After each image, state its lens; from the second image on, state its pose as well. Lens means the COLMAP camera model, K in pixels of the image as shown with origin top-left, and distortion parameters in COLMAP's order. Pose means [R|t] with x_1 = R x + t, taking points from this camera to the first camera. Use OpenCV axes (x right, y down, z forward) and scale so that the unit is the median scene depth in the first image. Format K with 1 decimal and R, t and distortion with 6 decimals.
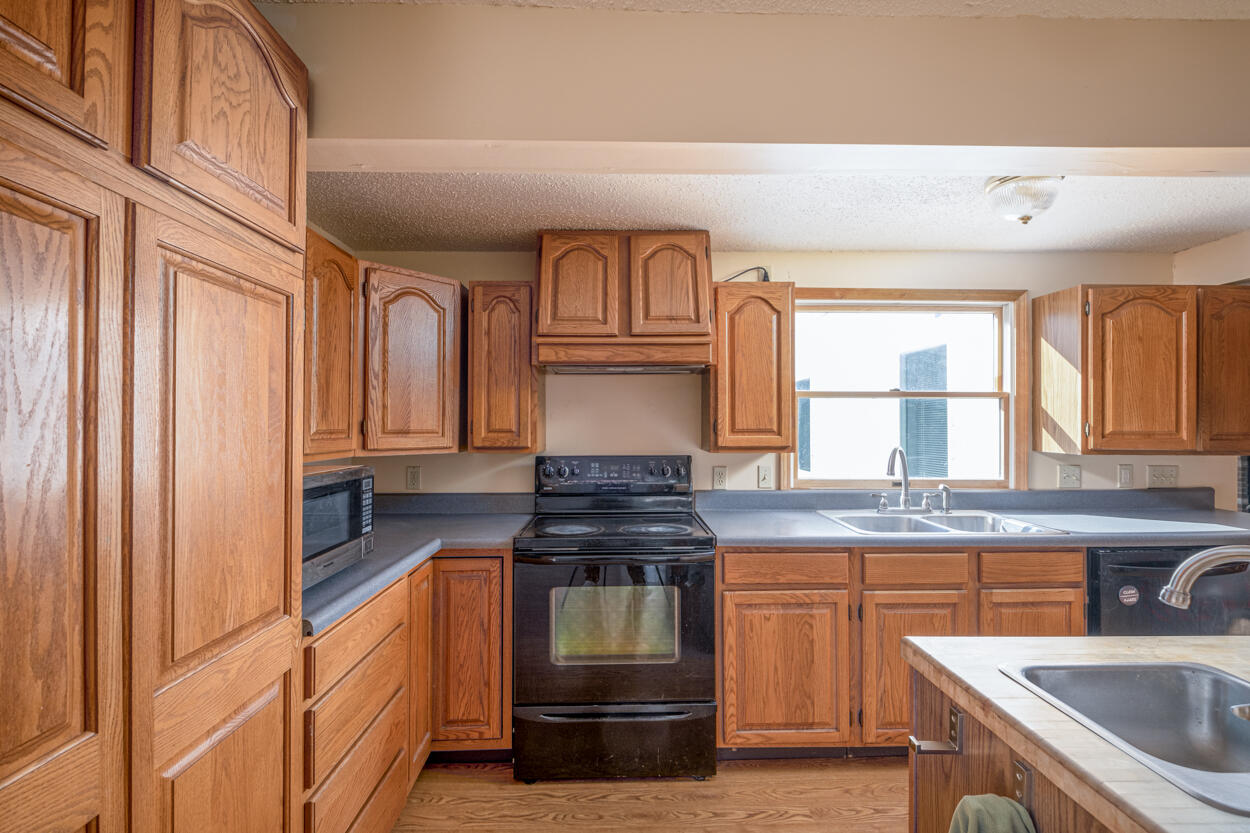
lens RADIAL K [[564.4, 0, 622.6], [0, 564.4, 418.7], [0, 0, 1]] dist [0.001431, -0.000487]
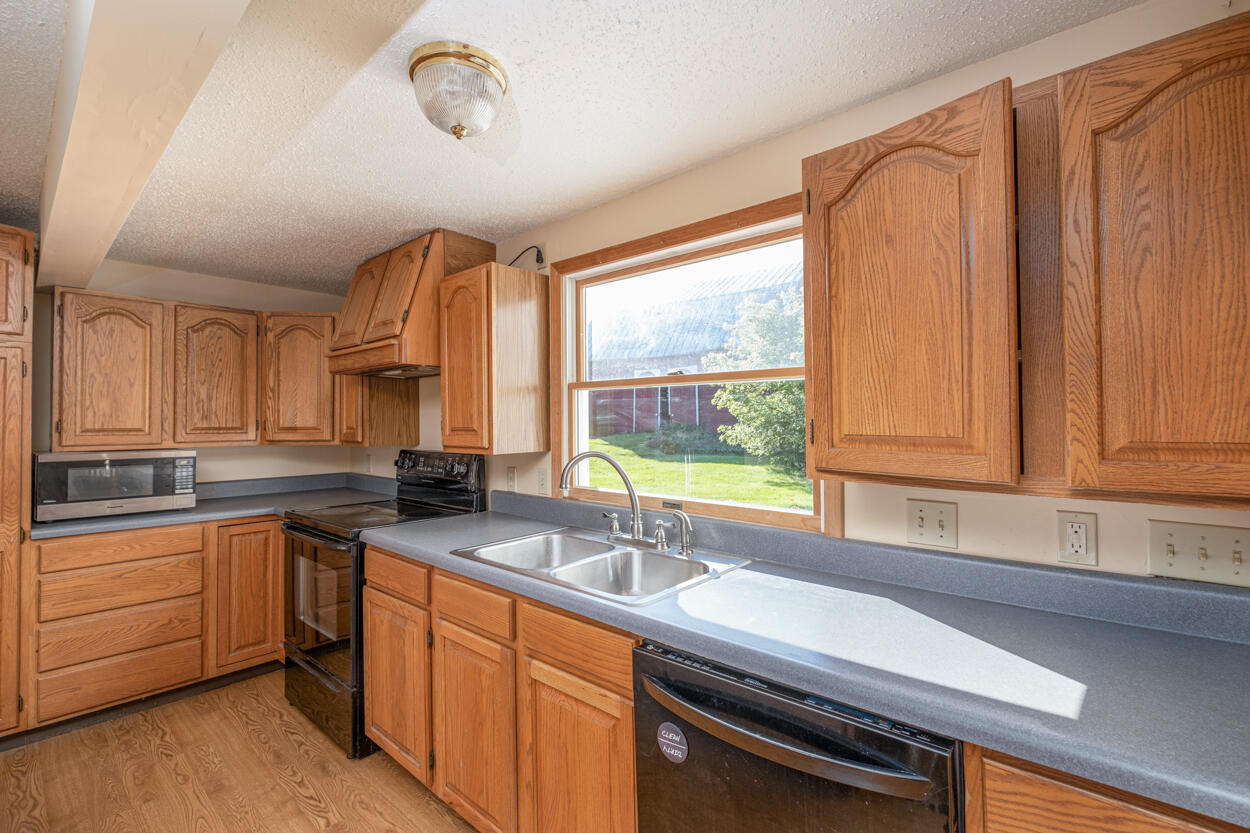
lens RADIAL K [[564.4, 0, 622.0], [0, 564.4, 414.4], [0, 0, 1]] dist [0.001431, -0.000487]
pose [[0.722806, -0.011527, -0.690955, 1.166177], [0.011202, 0.999925, -0.004964, 0.004339], [0.690960, -0.004152, 0.722881, 0.548295]]
